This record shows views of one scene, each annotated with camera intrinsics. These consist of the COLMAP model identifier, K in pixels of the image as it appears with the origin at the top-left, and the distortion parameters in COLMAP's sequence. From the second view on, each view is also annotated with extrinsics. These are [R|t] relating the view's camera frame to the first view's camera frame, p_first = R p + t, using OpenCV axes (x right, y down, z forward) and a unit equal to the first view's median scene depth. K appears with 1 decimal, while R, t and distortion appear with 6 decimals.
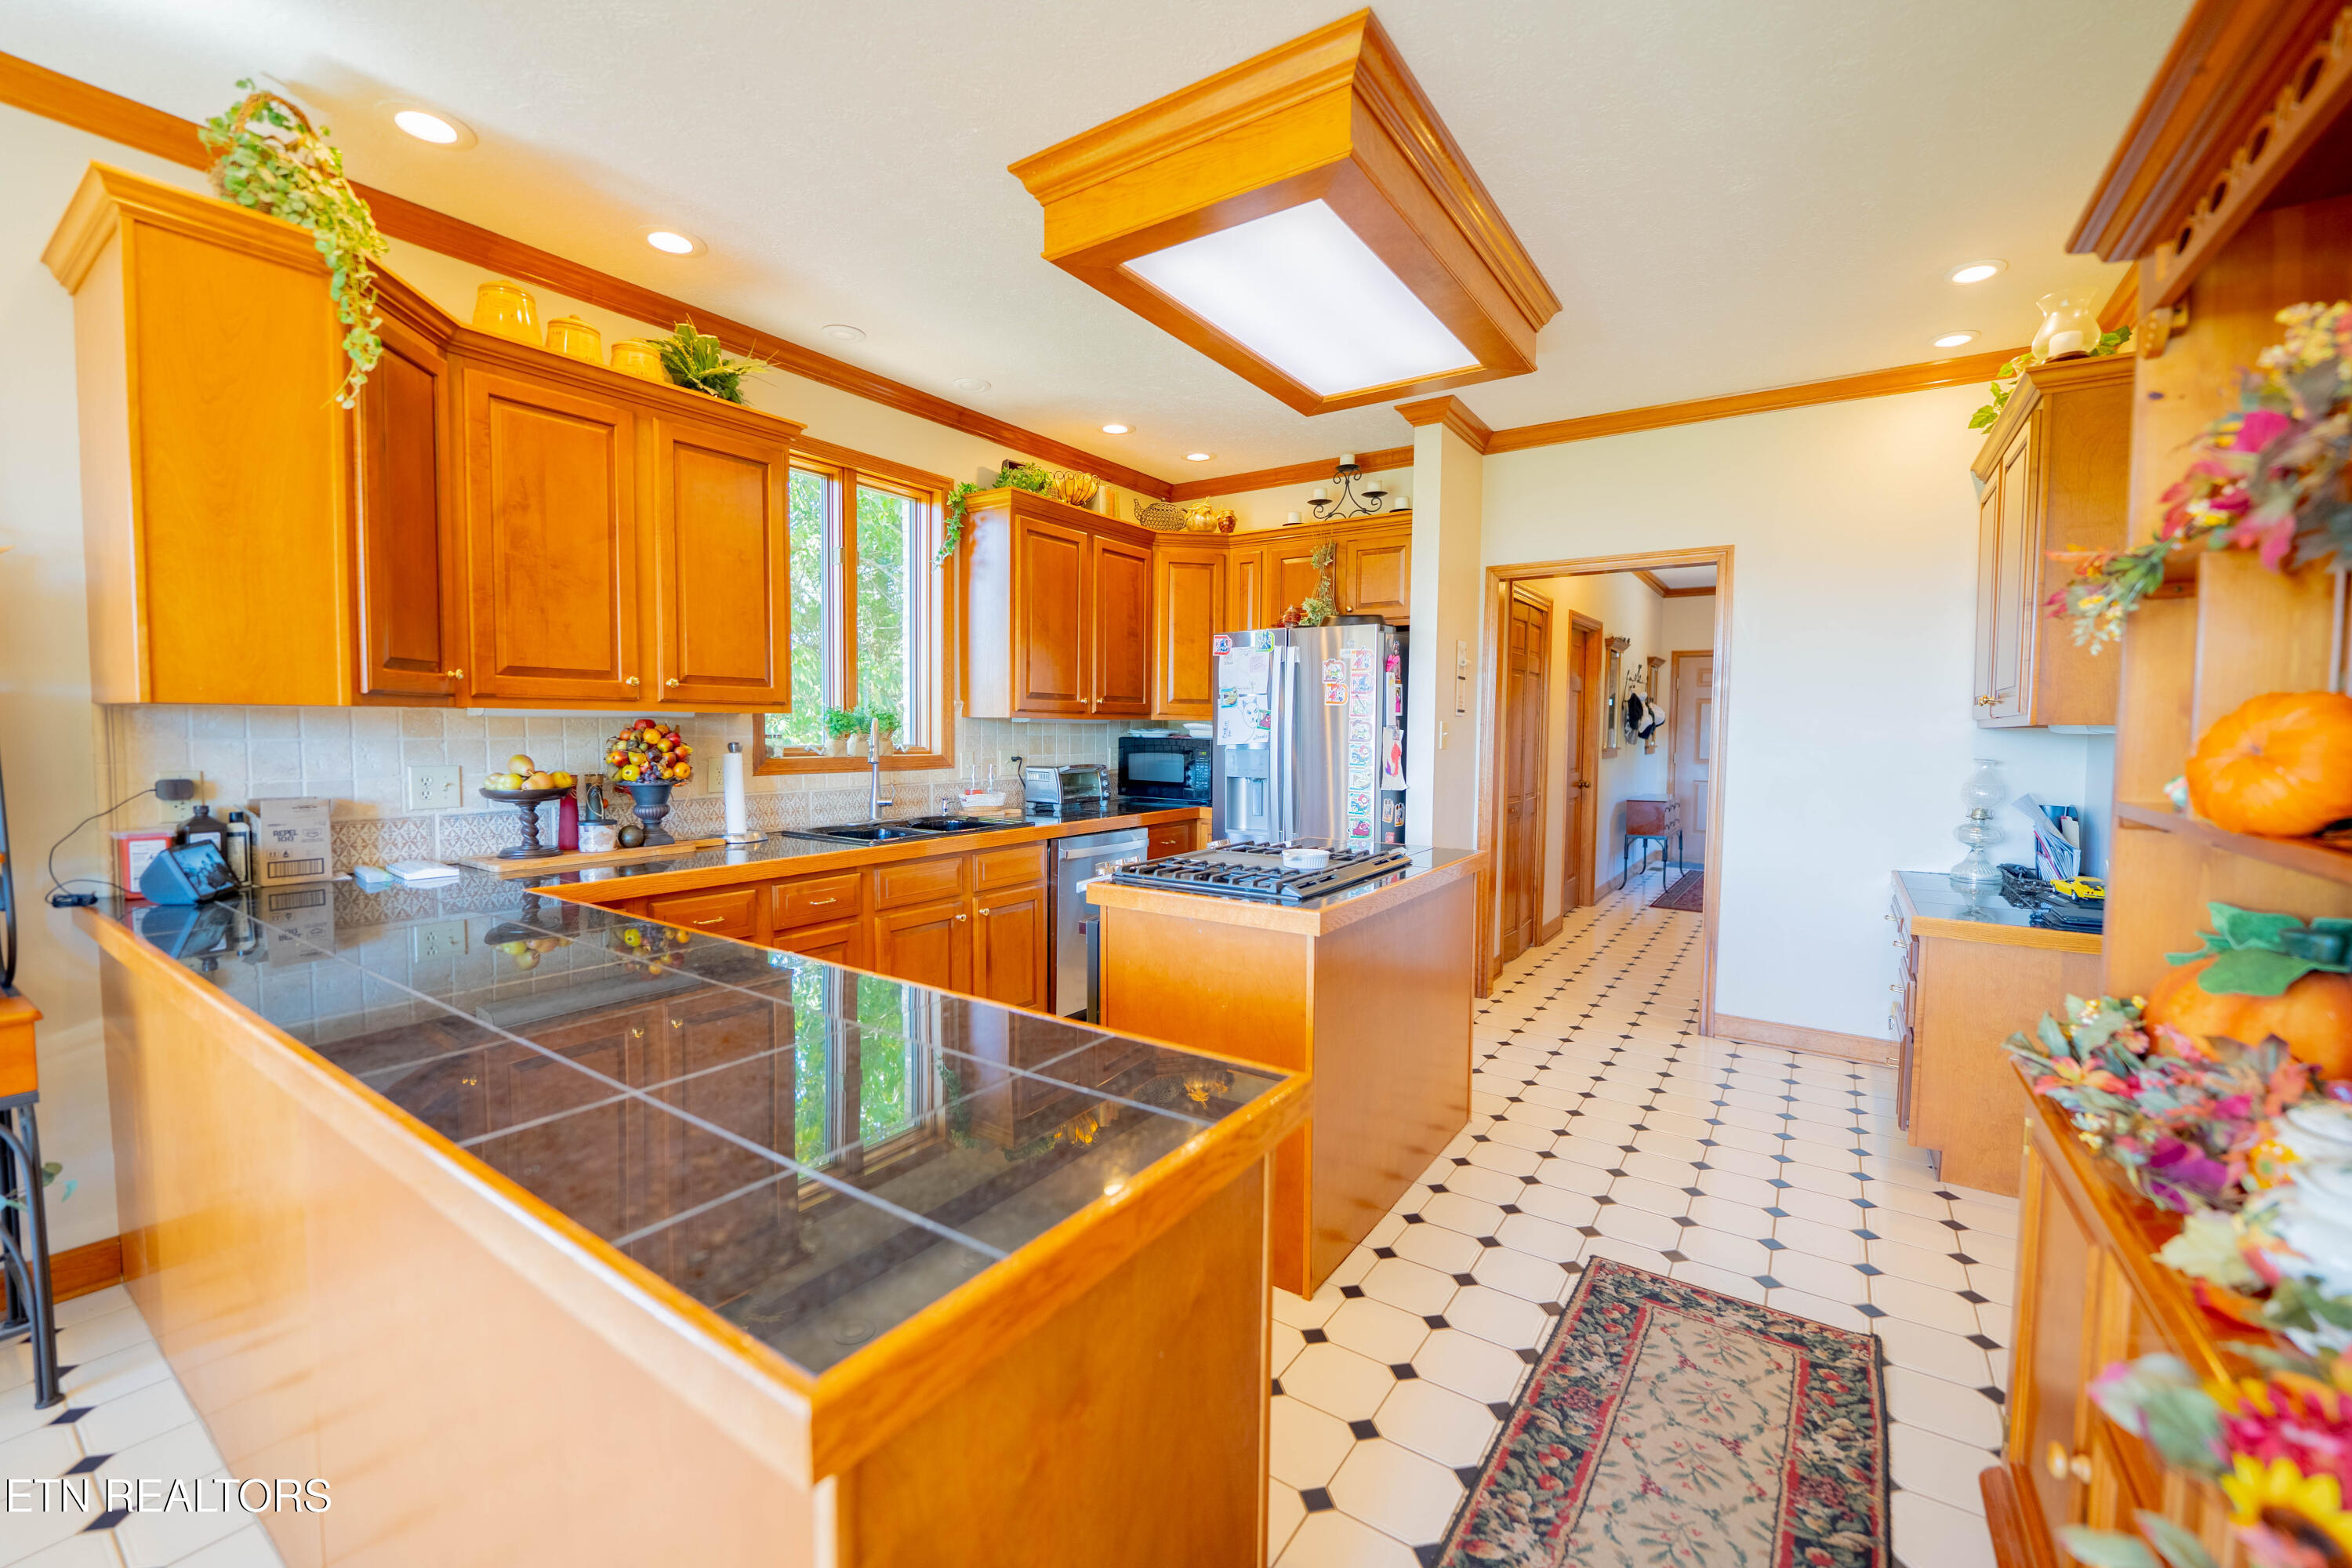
lens RADIAL K [[961.7, 0, 1165.9], [0, 961.7, 777.1], [0, 0, 1]] dist [-0.011829, -0.000495]
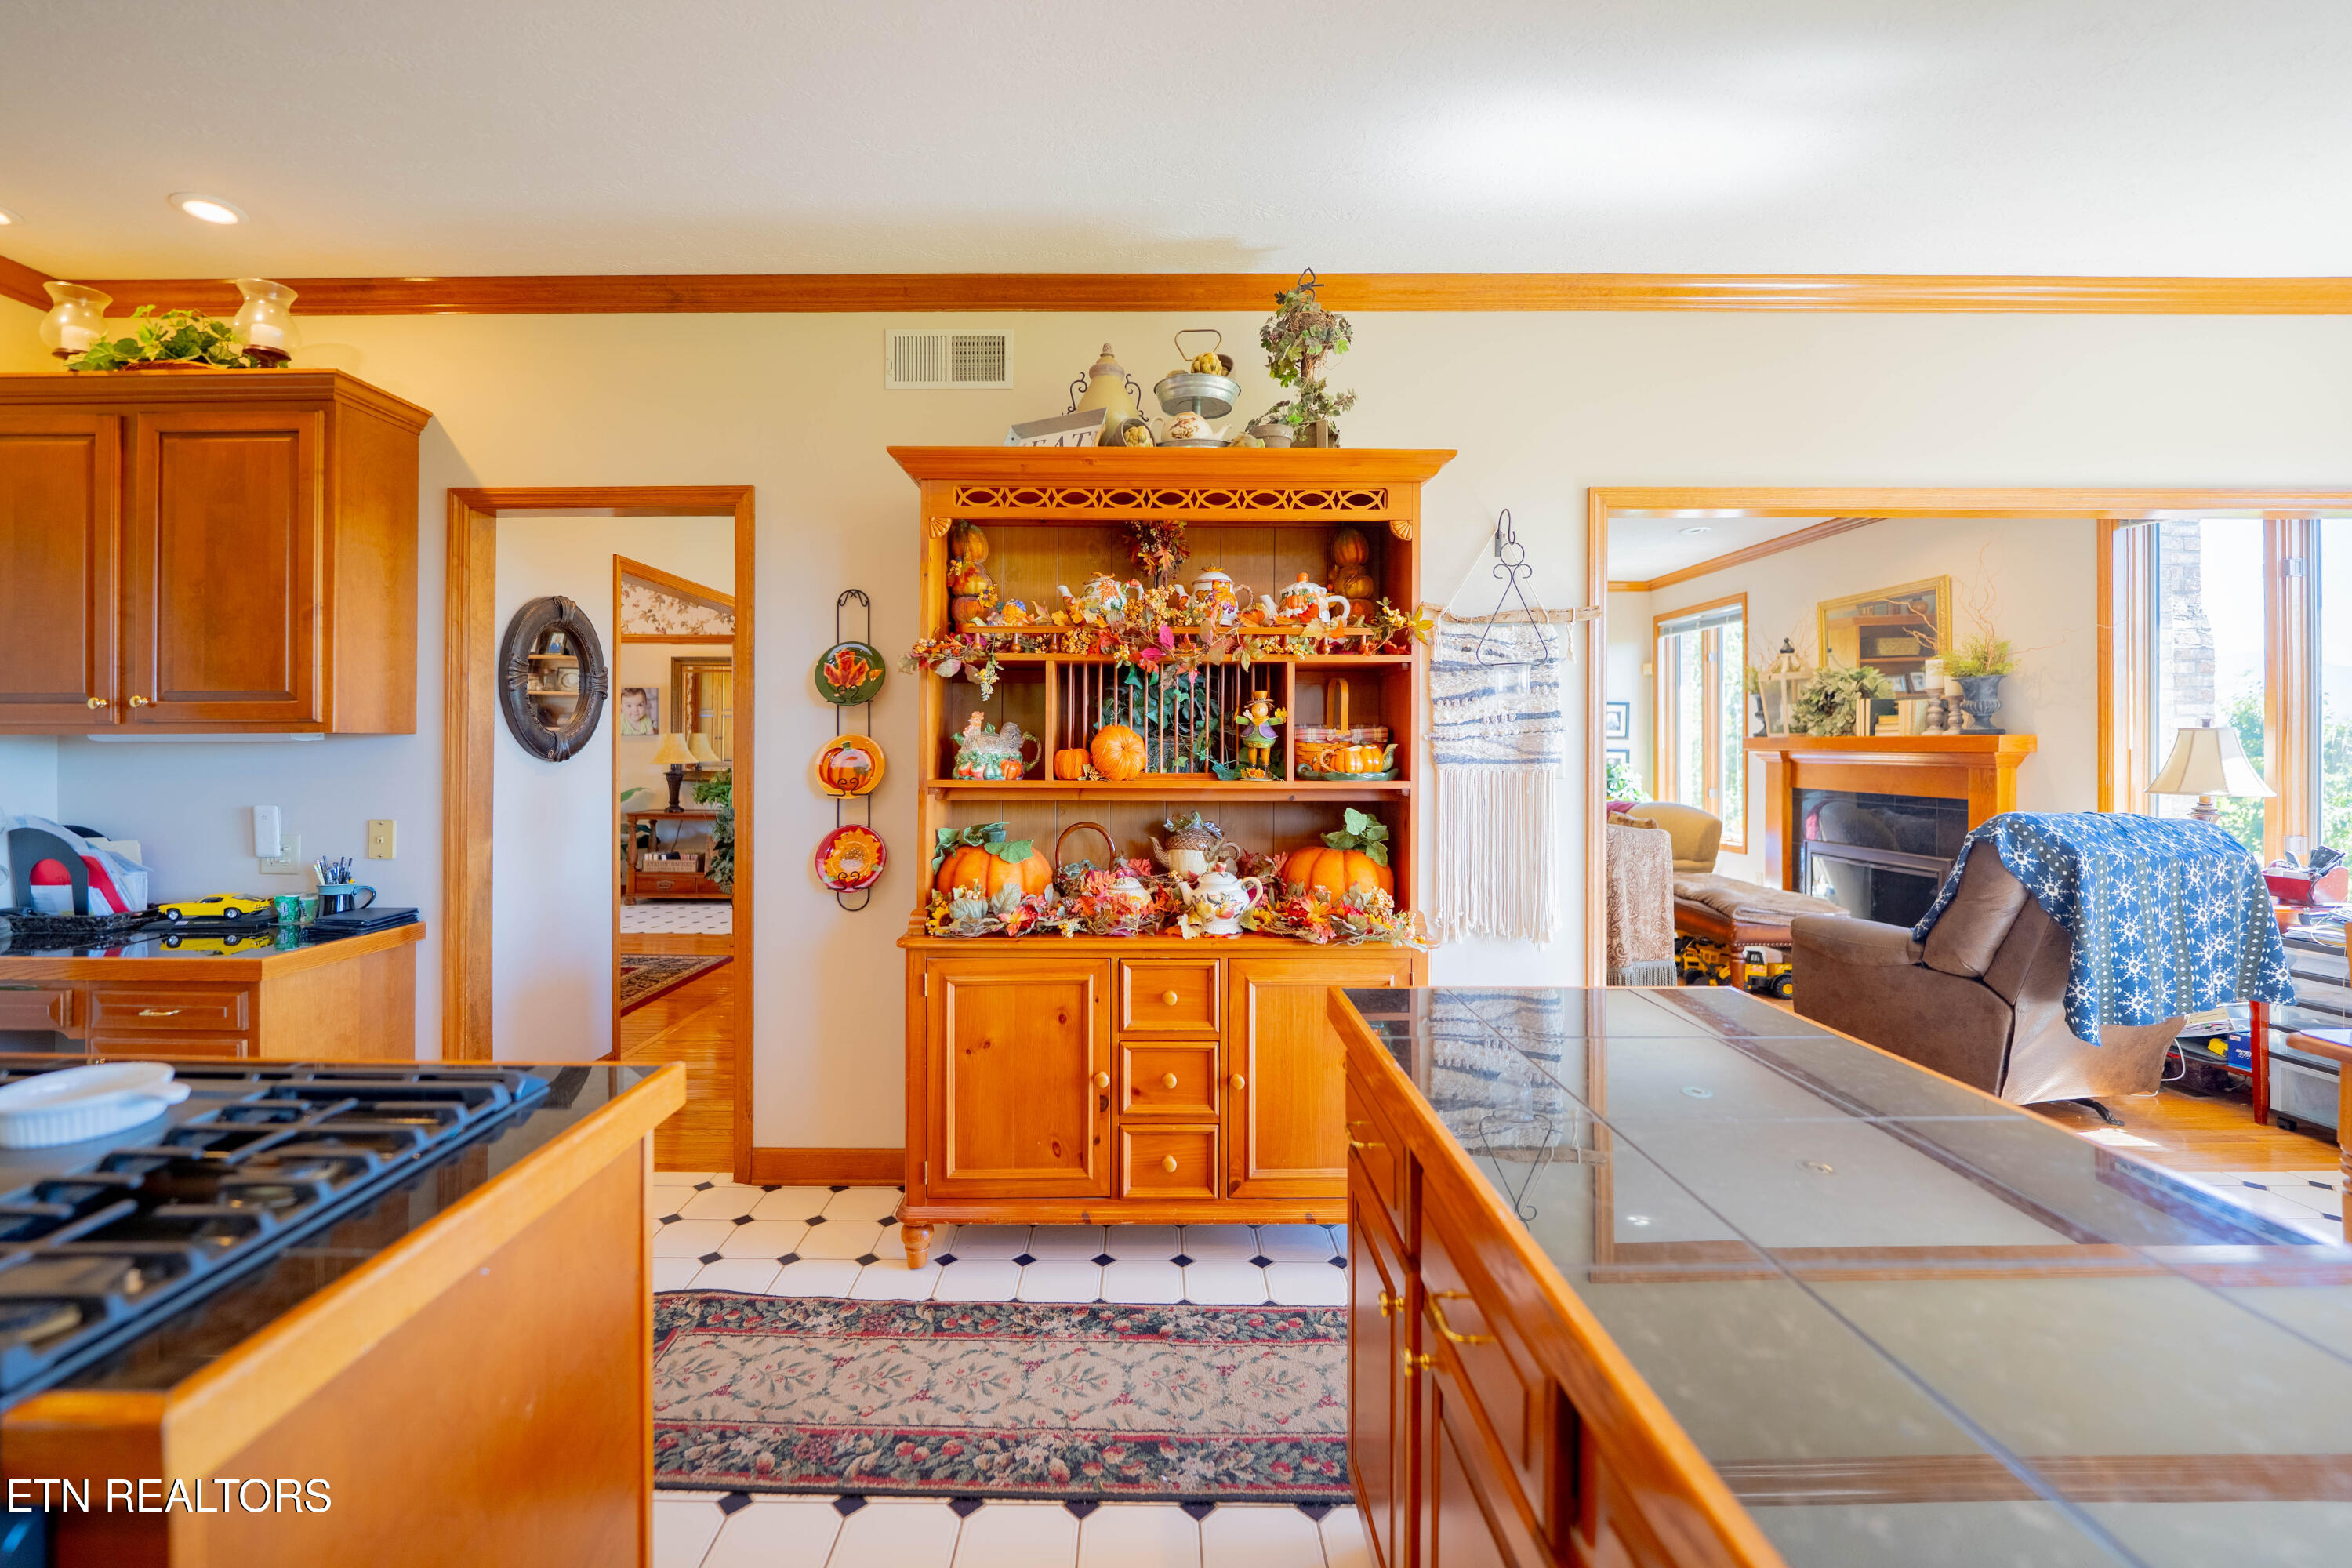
lens RADIAL K [[961.7, 0, 1157.0], [0, 961.7, 743.3], [0, 0, 1]] dist [-0.011829, -0.000495]
pose [[-0.571115, -0.008990, 0.820821, -0.246028], [0.038372, 0.998555, 0.037635, -0.032516], [-0.819972, 0.052991, -0.569945, 0.567143]]
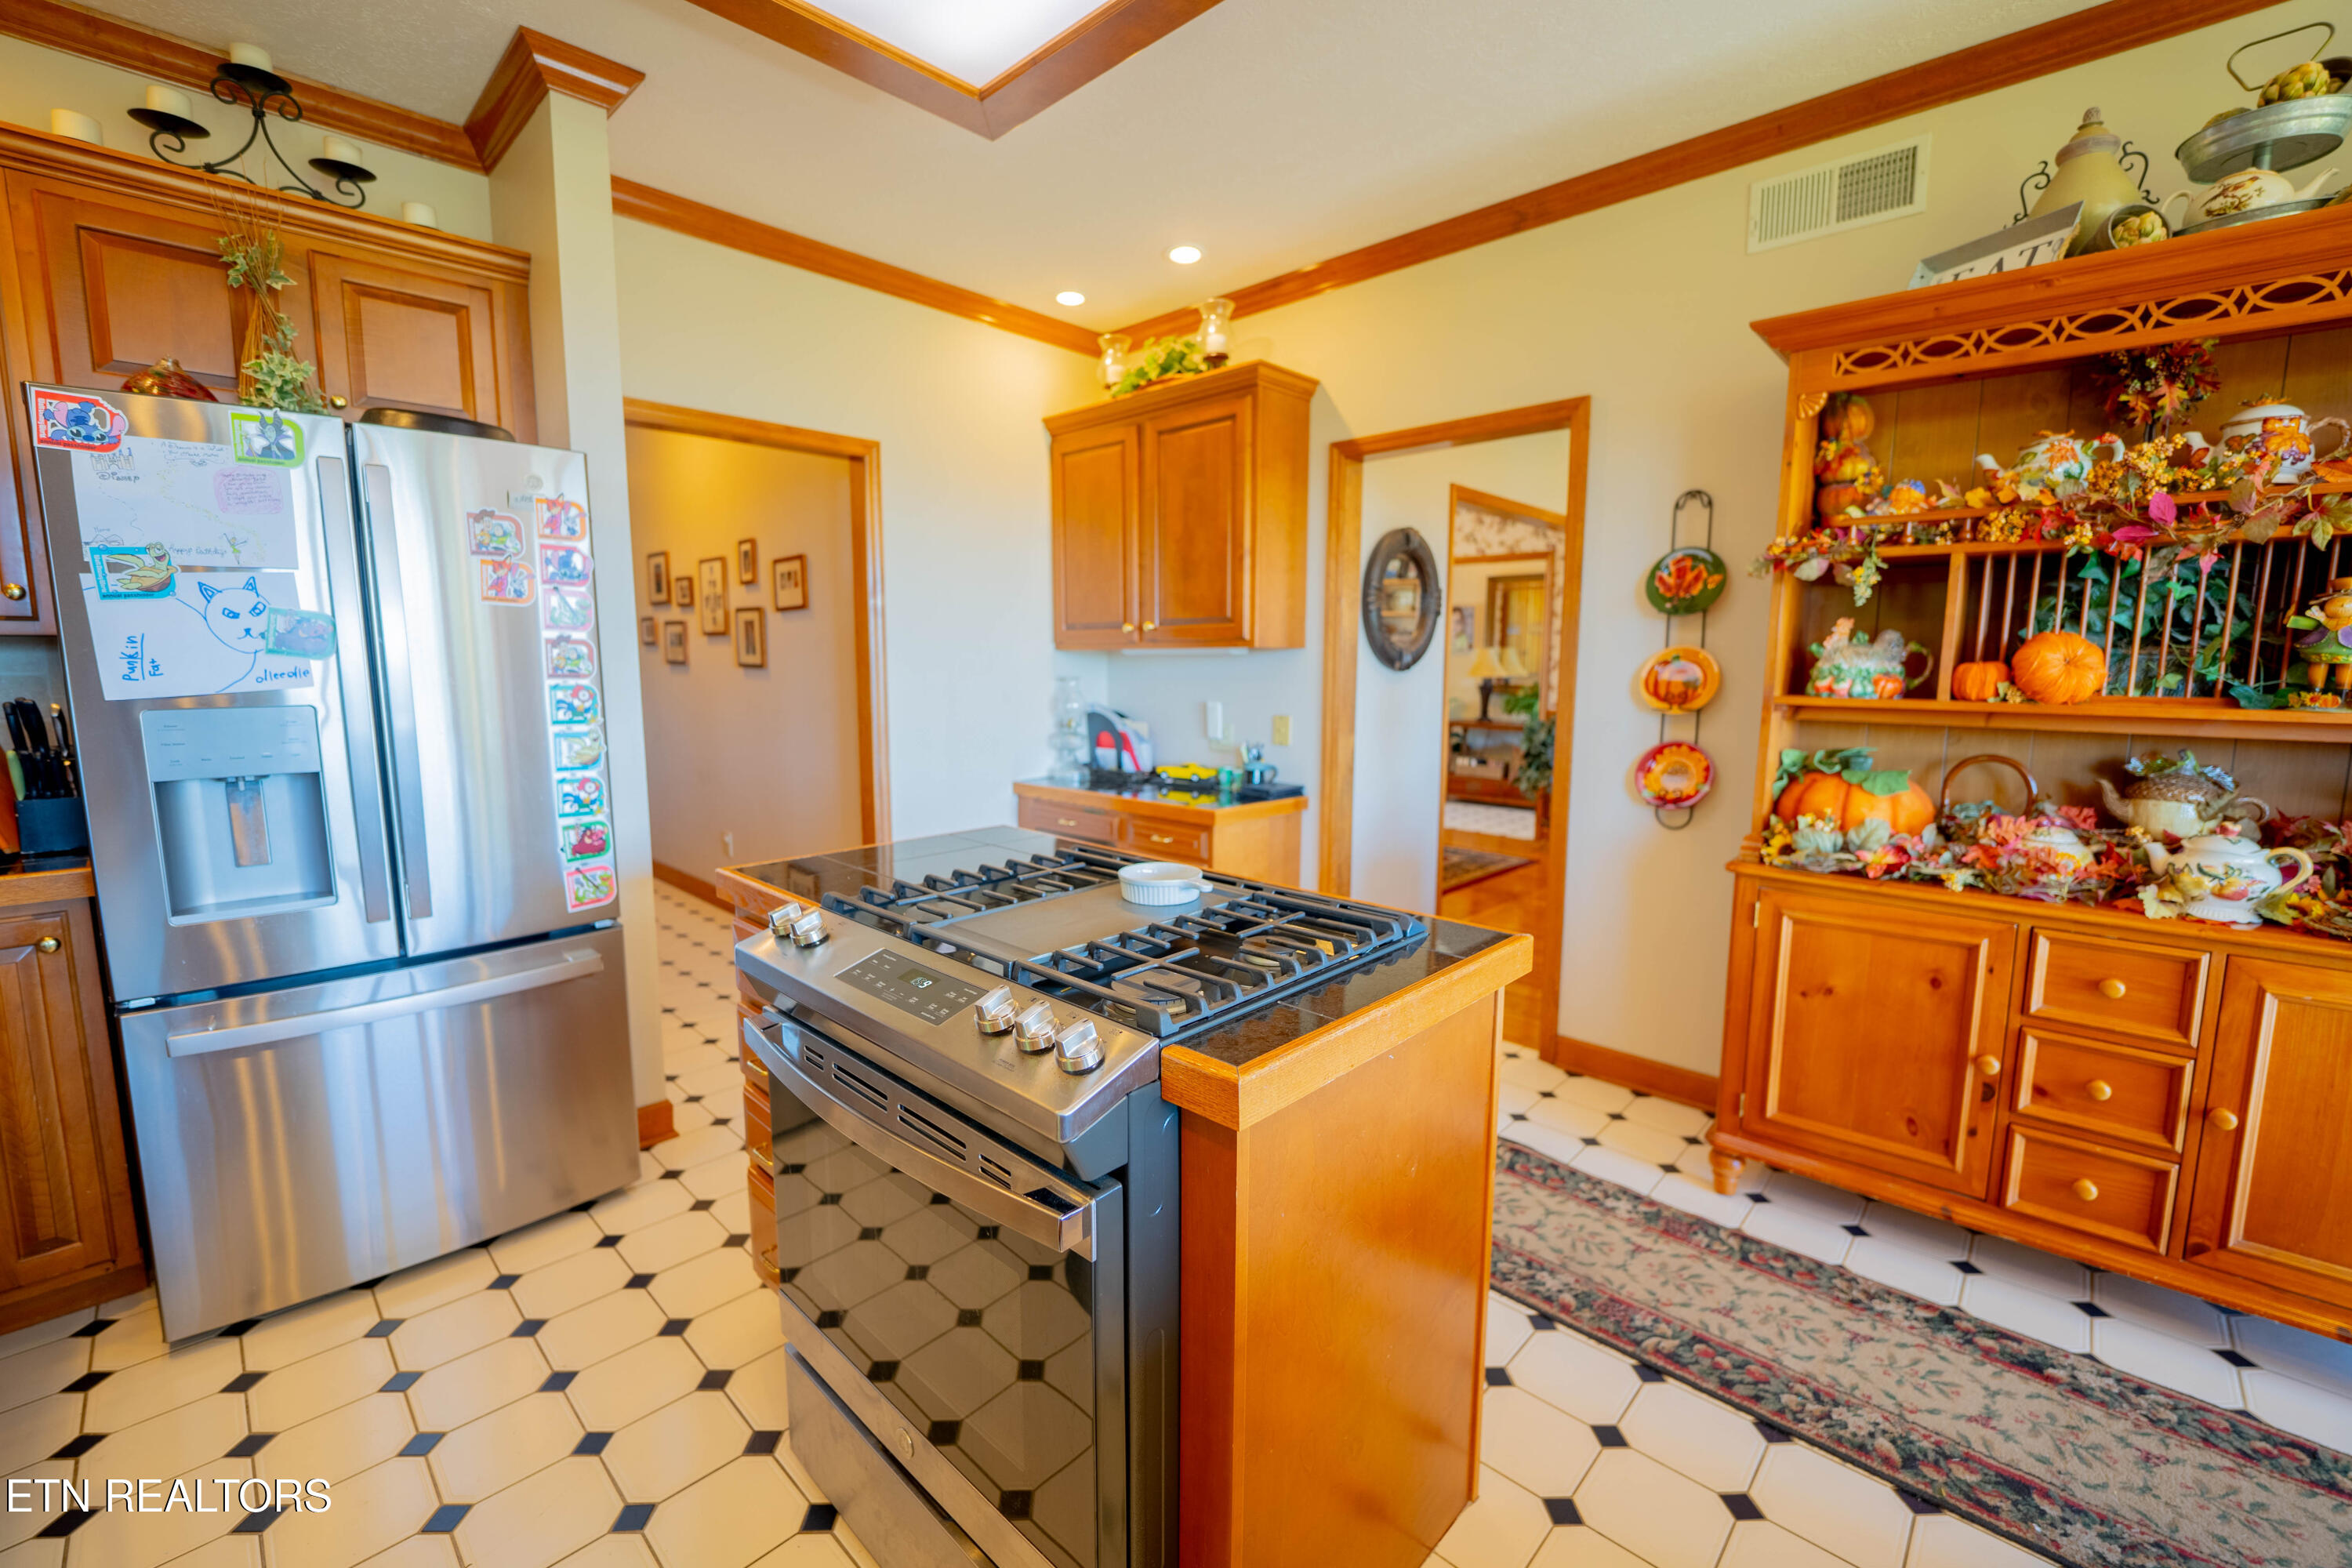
lens RADIAL K [[961.7, 0, 1171.5], [0, 961.7, 778.1], [0, 0, 1]] dist [-0.011829, -0.000495]
pose [[0.156422, -0.130151, 0.979078, -0.264971], [0.051066, 0.991020, 0.123580, -0.030951], [-0.986369, 0.030667, 0.161664, 0.596463]]
